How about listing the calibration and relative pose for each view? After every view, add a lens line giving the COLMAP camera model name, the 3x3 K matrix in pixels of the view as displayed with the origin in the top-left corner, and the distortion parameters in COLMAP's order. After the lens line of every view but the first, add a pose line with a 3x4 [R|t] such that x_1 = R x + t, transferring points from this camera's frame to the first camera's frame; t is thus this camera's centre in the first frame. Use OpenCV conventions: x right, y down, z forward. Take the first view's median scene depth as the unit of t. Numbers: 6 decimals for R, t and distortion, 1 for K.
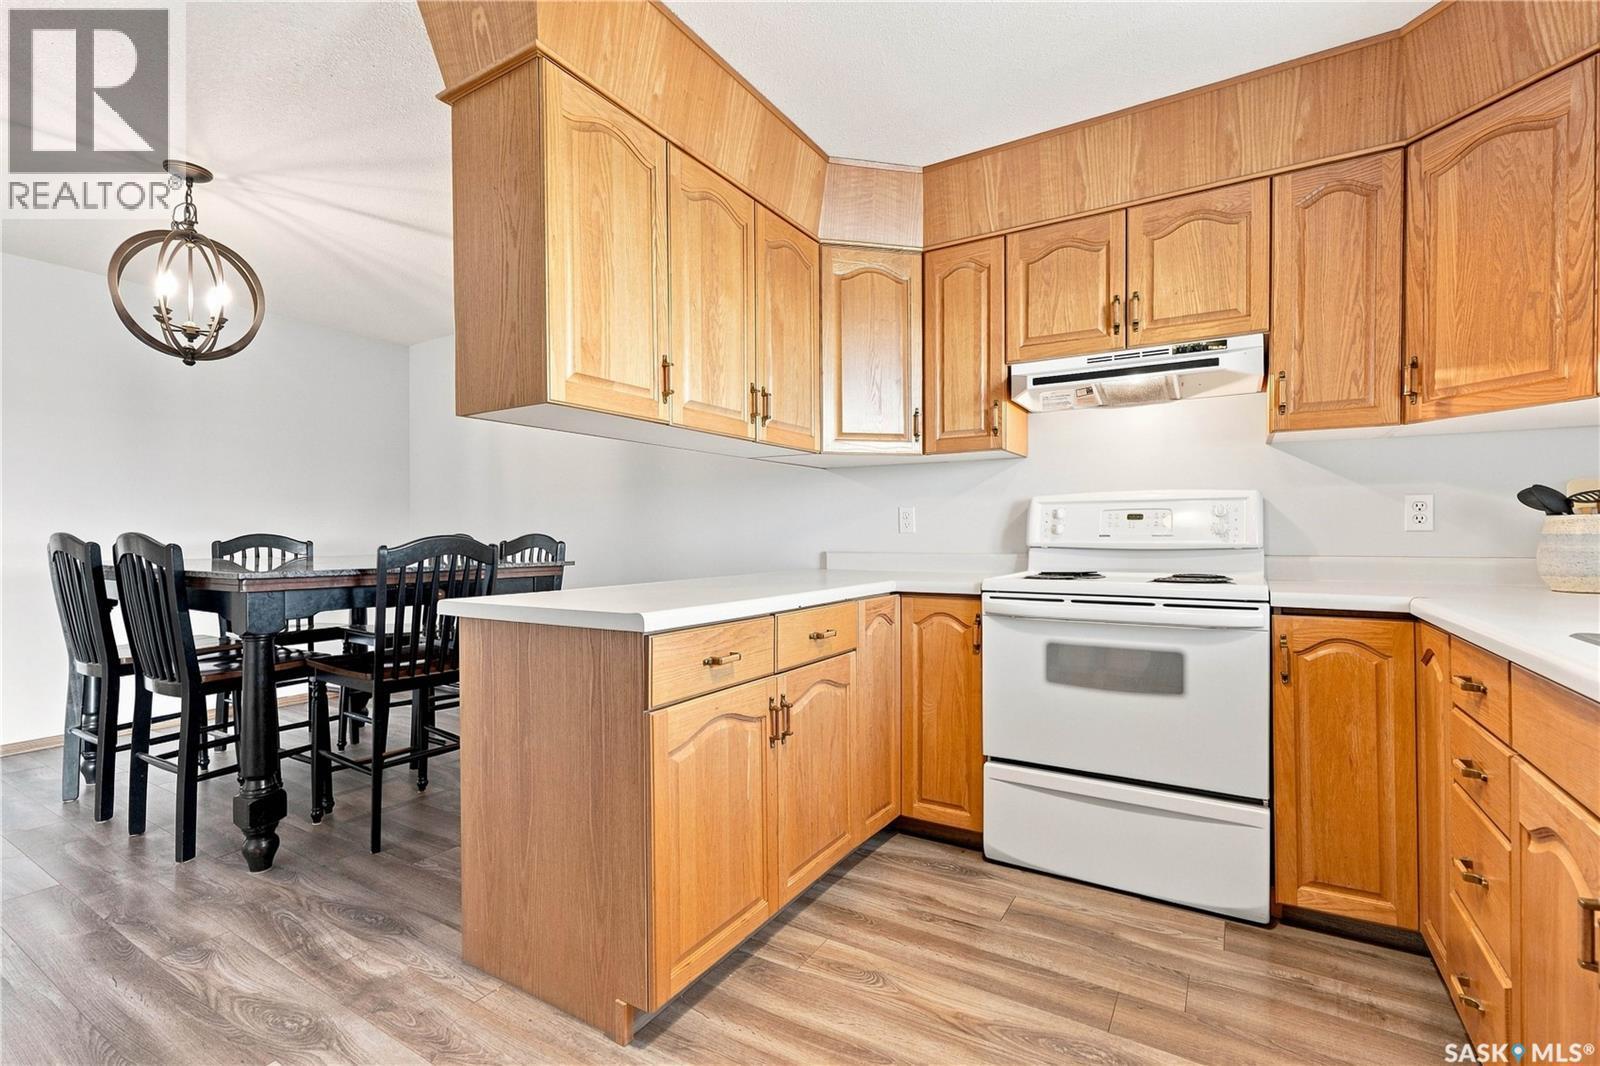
lens RADIAL K [[717.0, 0, 806.0], [0, 717.0, 539.4], [0, 0, 1]] dist [-0.001515, 0.001913]
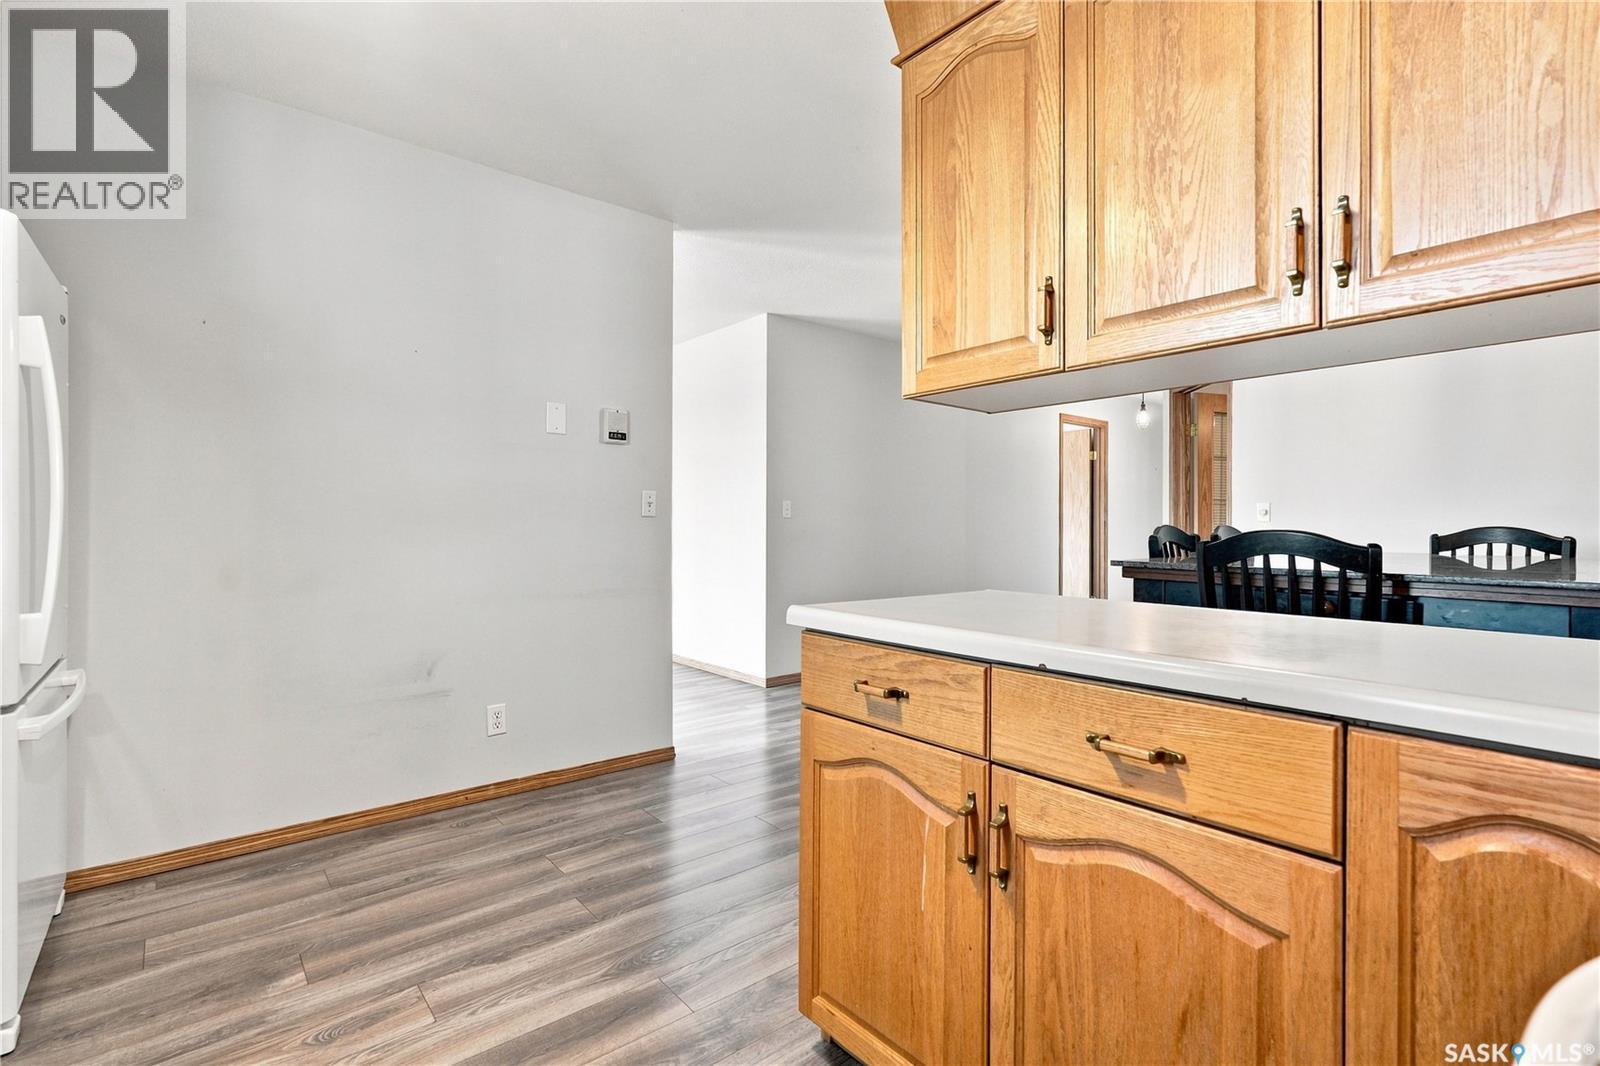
lens RADIAL K [[717.0, 0, 797.2], [0, 717.0, 532.9], [0, 0, 1]] dist [-0.001515, 0.001913]
pose [[-0.332408, 0.009979, -0.943083, 0.522549], [-0.007330, 0.999886, 0.013164, -0.010285], [0.943107, 0.011288, -0.332297, 0.951254]]
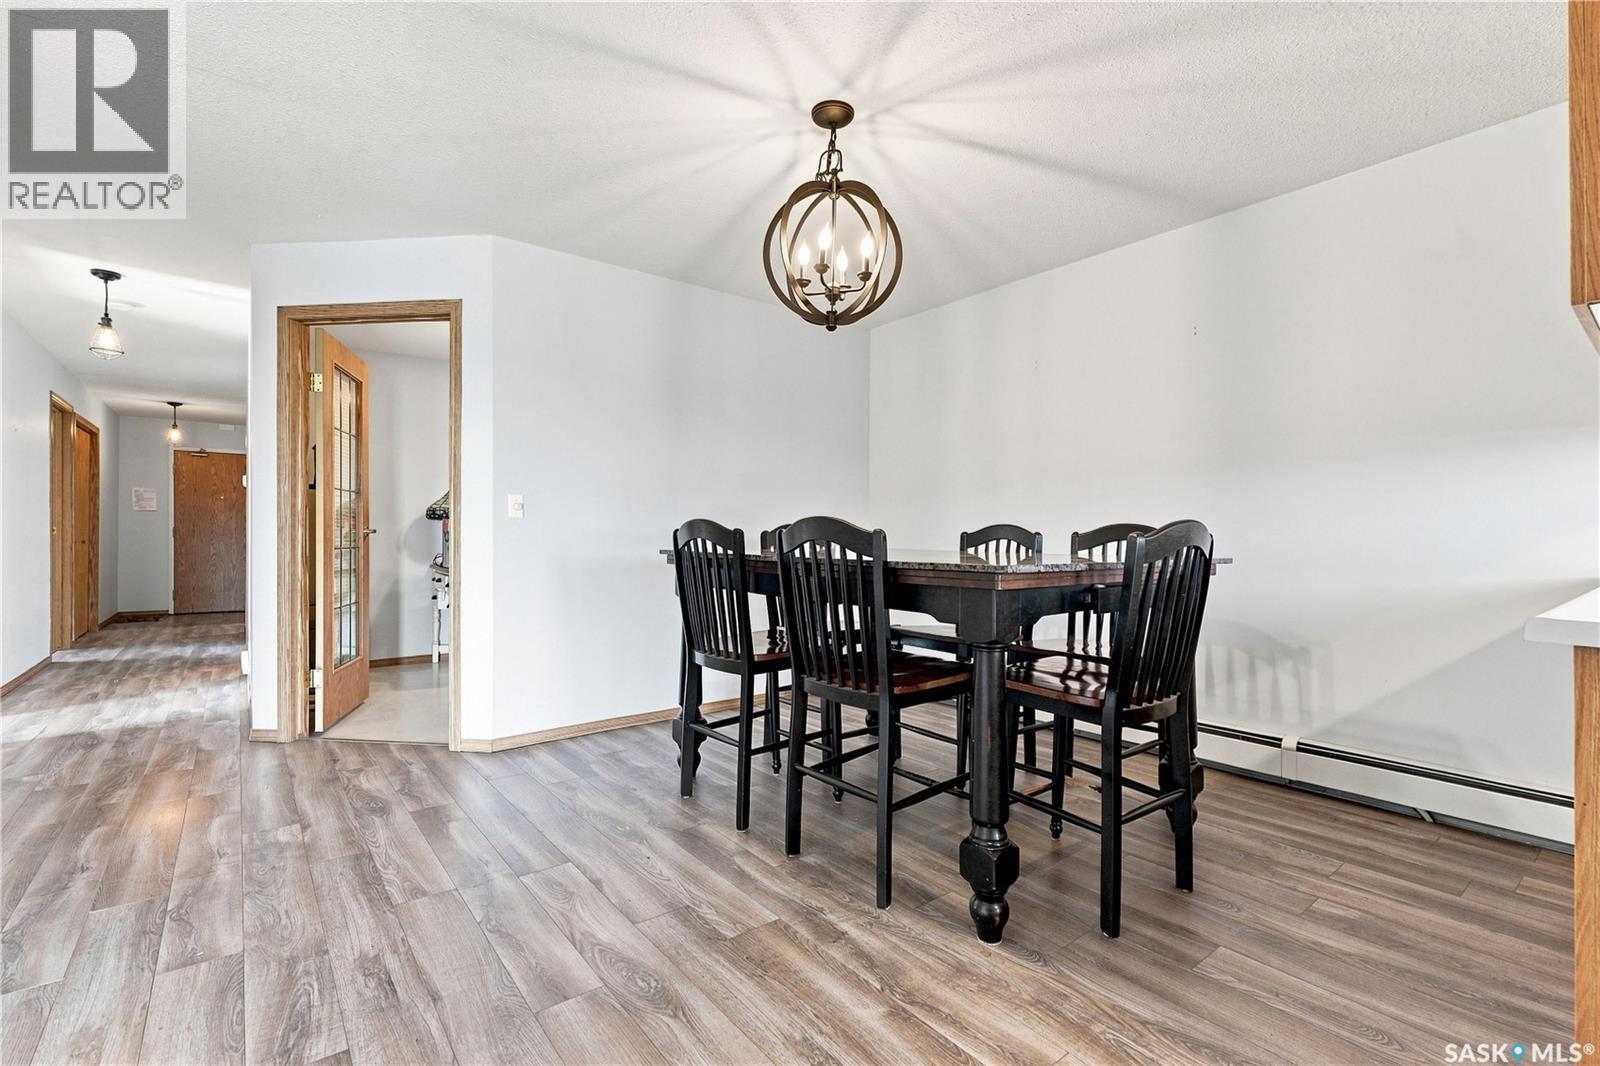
lens RADIAL K [[717.0, 0, 799.0], [0, 717.0, 536.7], [0, 0, 1]] dist [-0.001515, 0.001913]
pose [[0.938590, 0.018010, -0.344564, -1.267275], [-0.014486, 0.999813, 0.012800, 0.003524], [0.344730, -0.007023, 0.938675, 0.318383]]
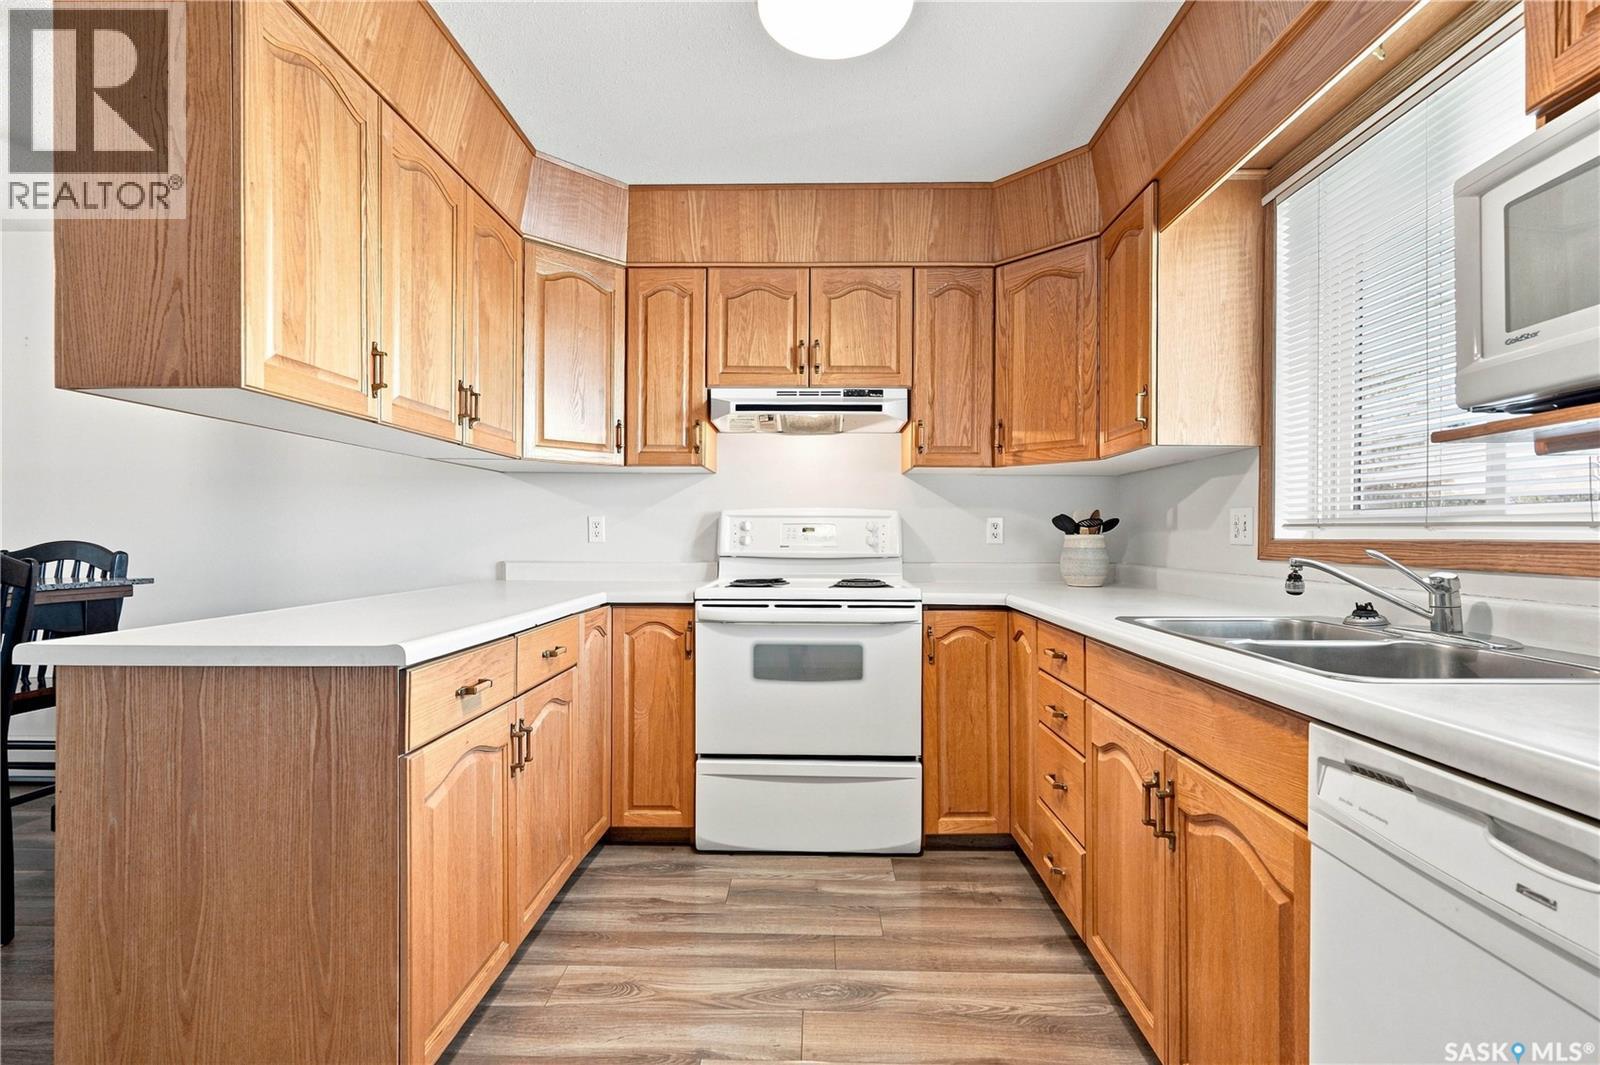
lens RADIAL K [[717.0, 0, 808.1], [0, 717.0, 533.6], [0, 0, 1]] dist [-0.001515, 0.001913]
pose [[0.862811, 0.008666, 0.505453, -0.170120], [-0.003749, 0.999935, -0.010744, -0.017601], [-0.505514, 0.007375, 0.862787, -0.007103]]
